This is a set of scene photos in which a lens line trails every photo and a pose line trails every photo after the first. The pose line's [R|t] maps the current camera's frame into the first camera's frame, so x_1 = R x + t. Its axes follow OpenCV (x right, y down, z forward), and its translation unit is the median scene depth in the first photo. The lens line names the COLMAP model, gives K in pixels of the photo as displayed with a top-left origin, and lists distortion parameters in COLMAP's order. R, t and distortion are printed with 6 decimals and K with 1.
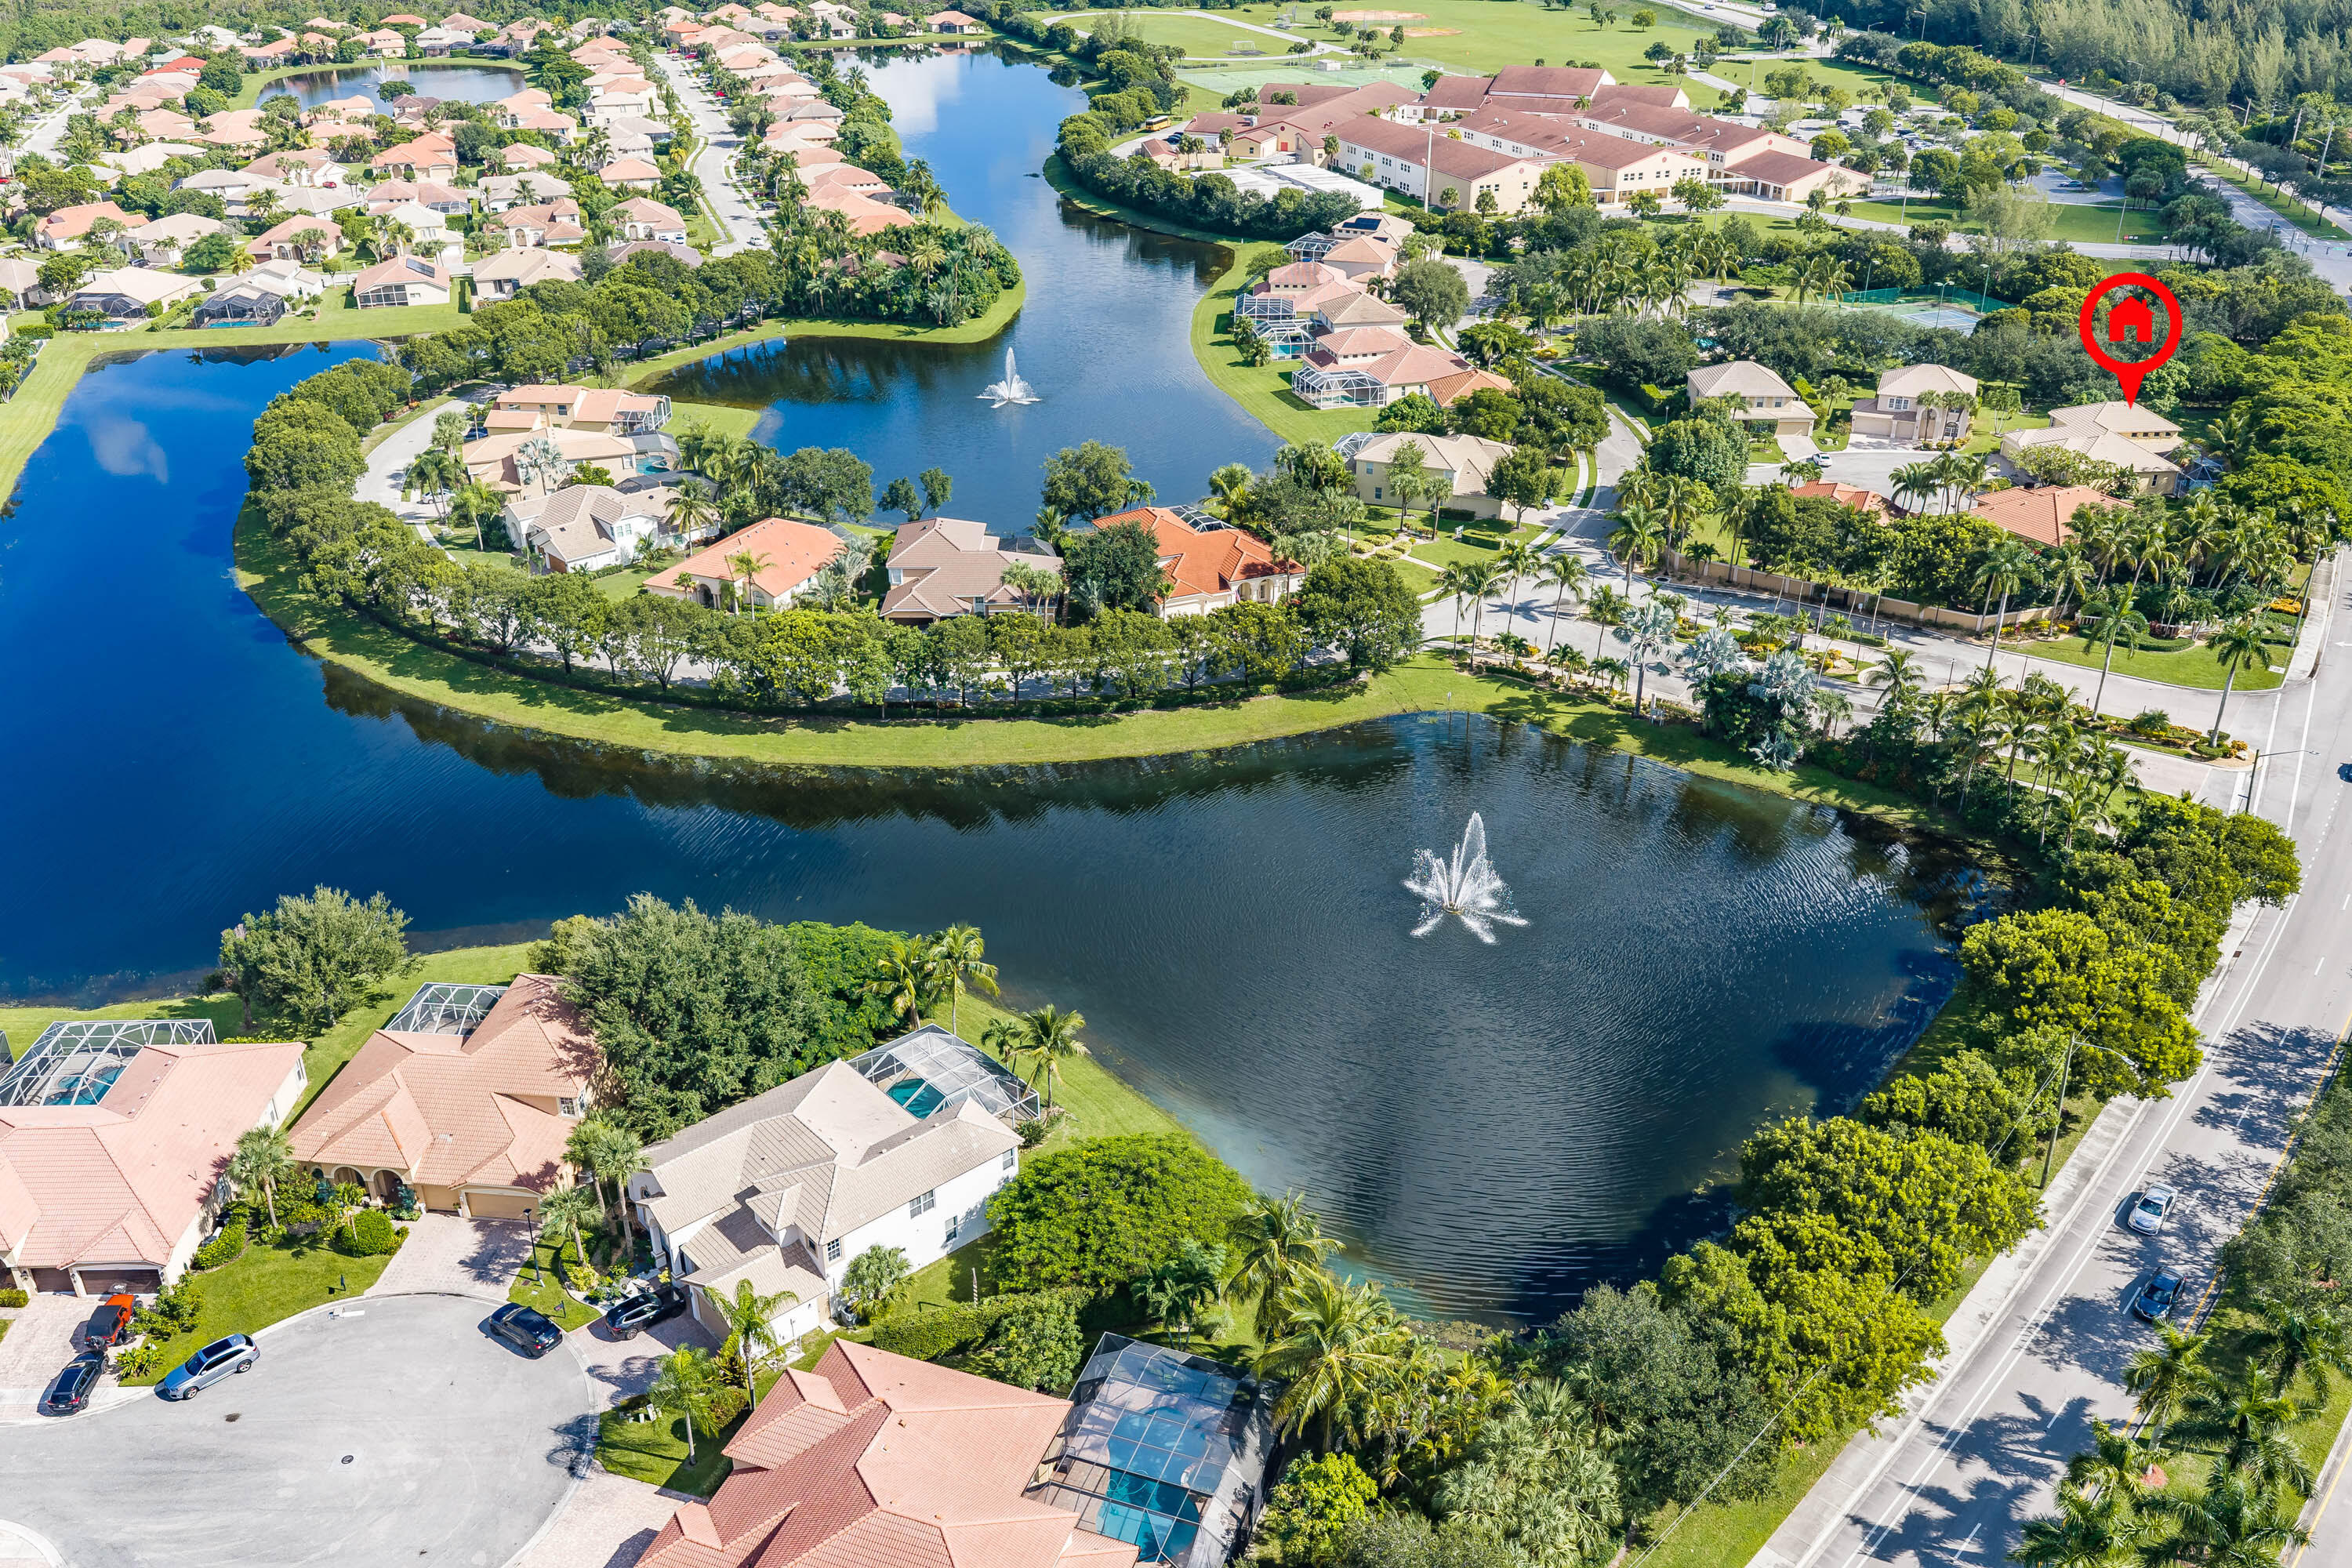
lens RADIAL K [[1919.7, 0, 1176.0], [0, 1919.7, 784.0], [0, 0, 1]] dist [0.000700, -0.007554]
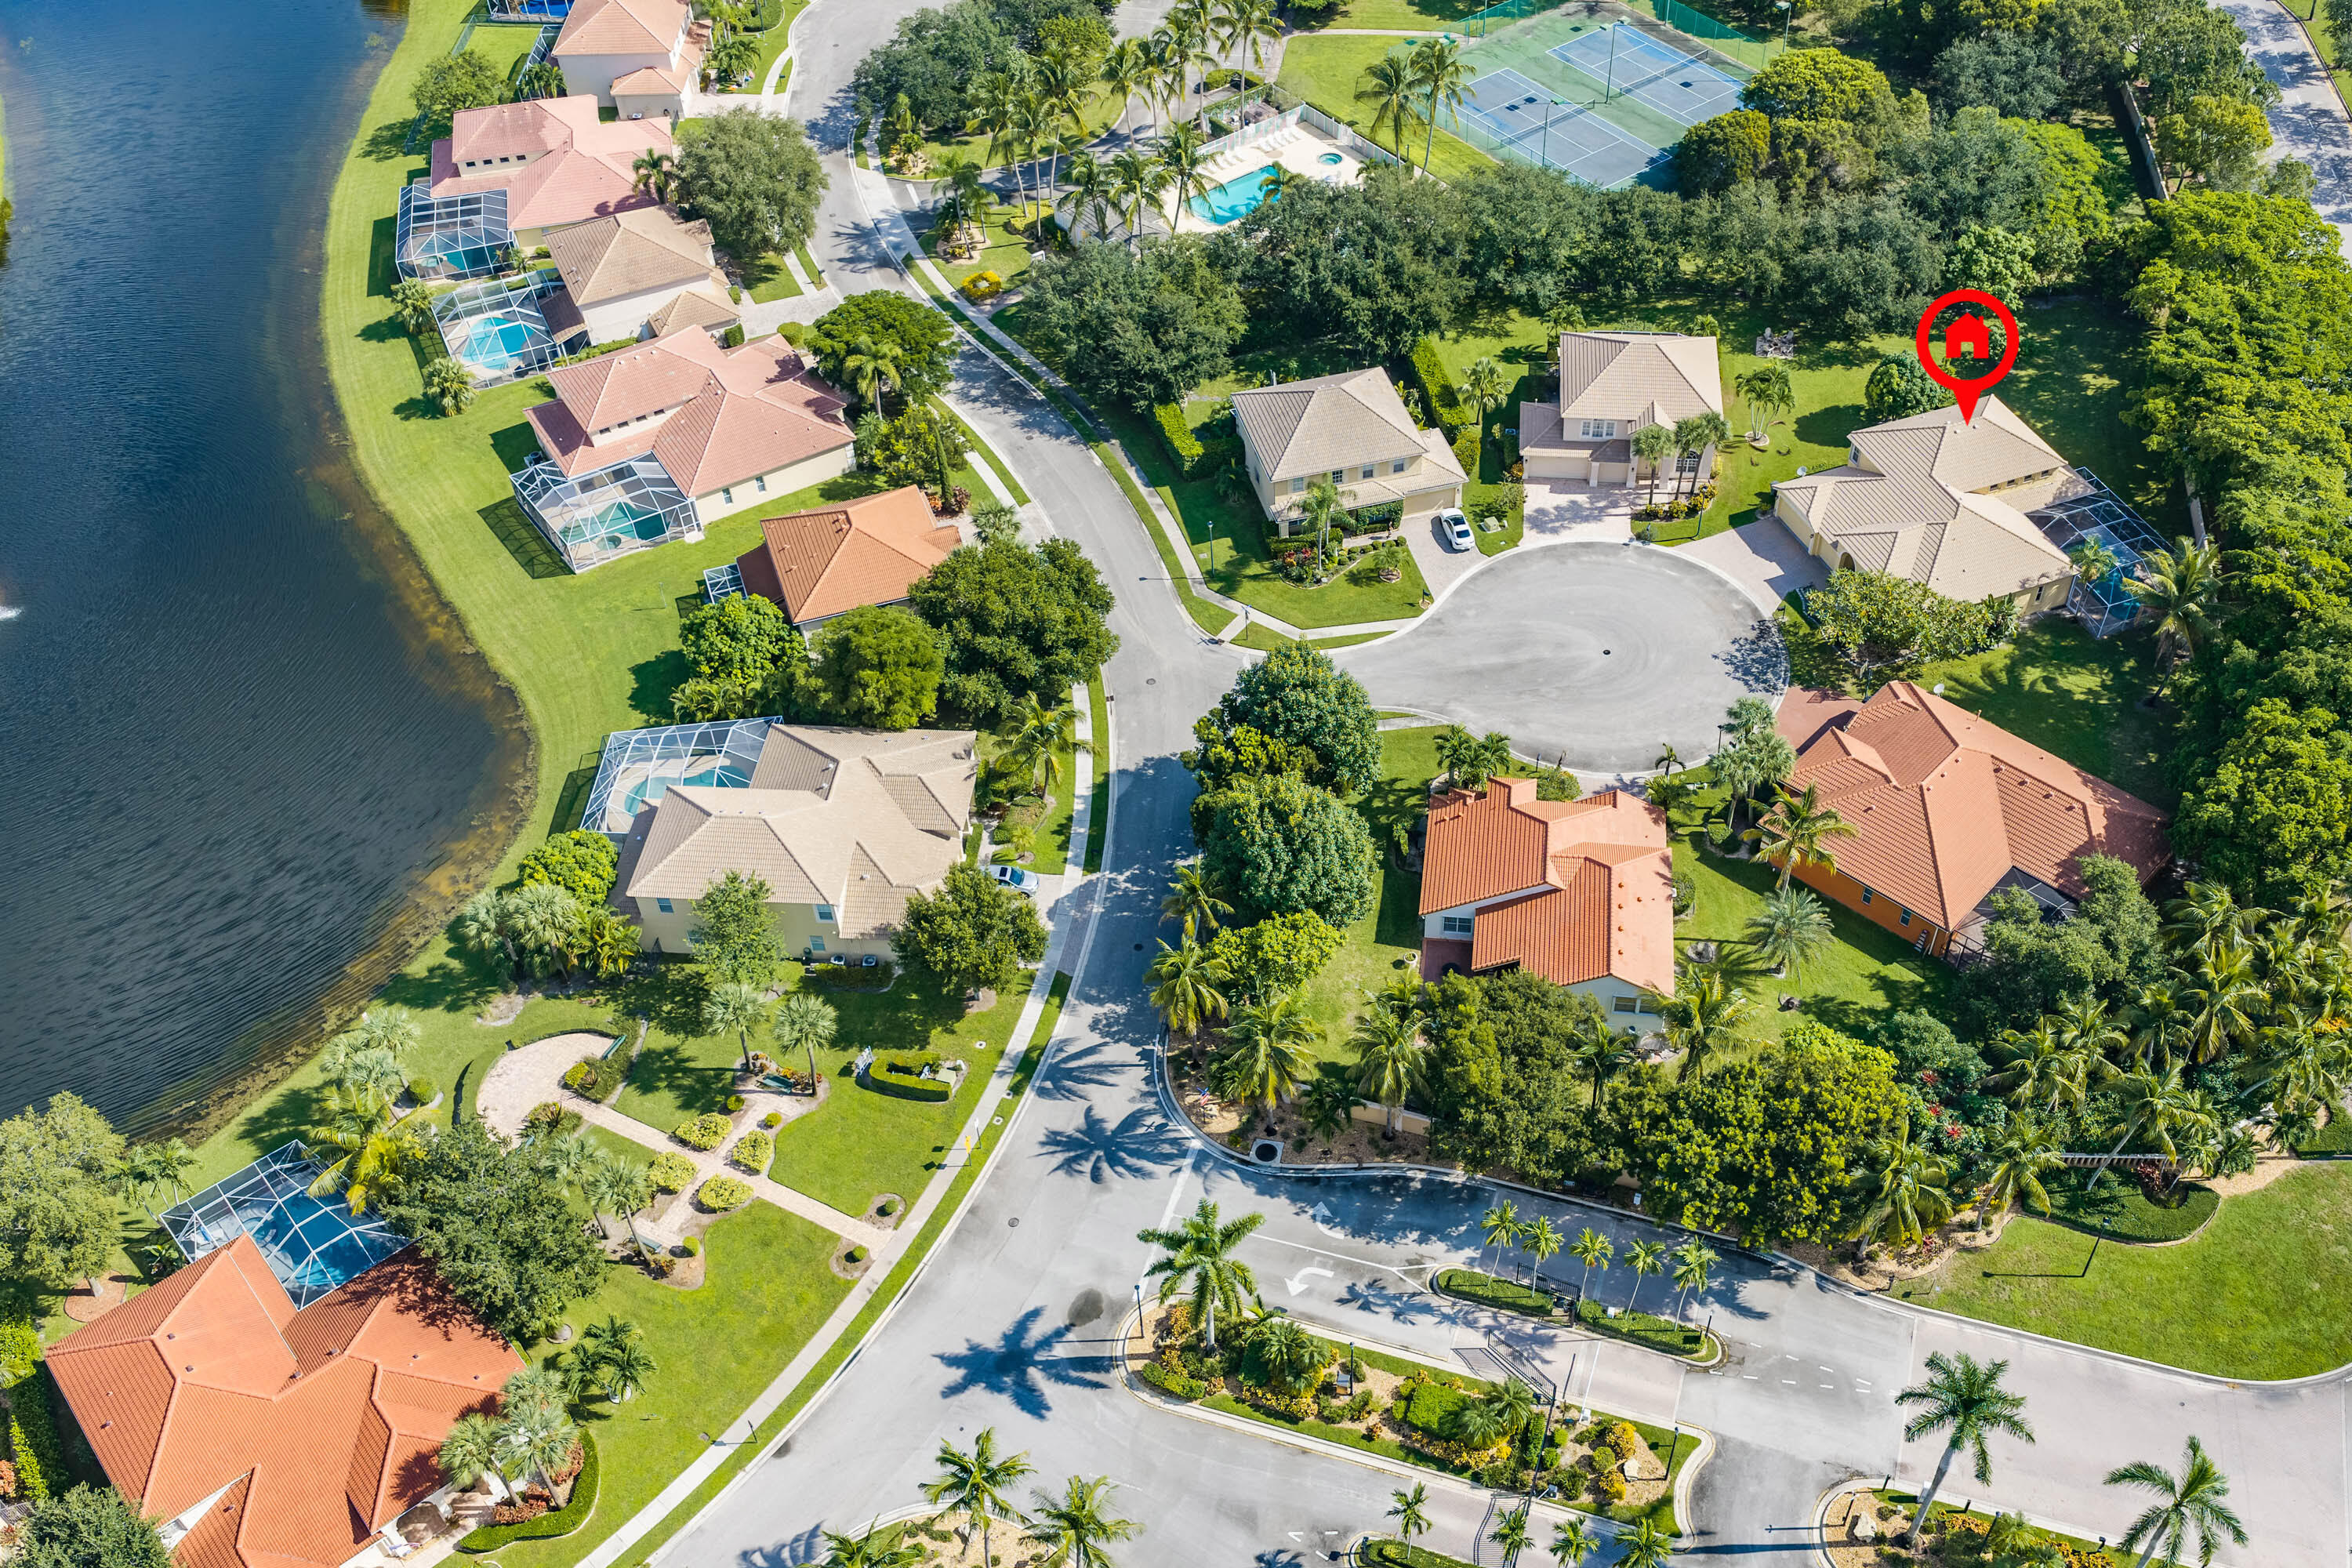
lens RADIAL K [[2183.6, 0, 1281.4], [0, 2183.6, 783.4], [0, 0, 1]] dist [0.004992, -0.000957]
pose [[0.953603, -0.217583, 0.208084, 0.151458], [0.143254, 0.935824, 0.322042, -0.378592], [-0.264801, -0.277291, 0.923575, 0.466544]]
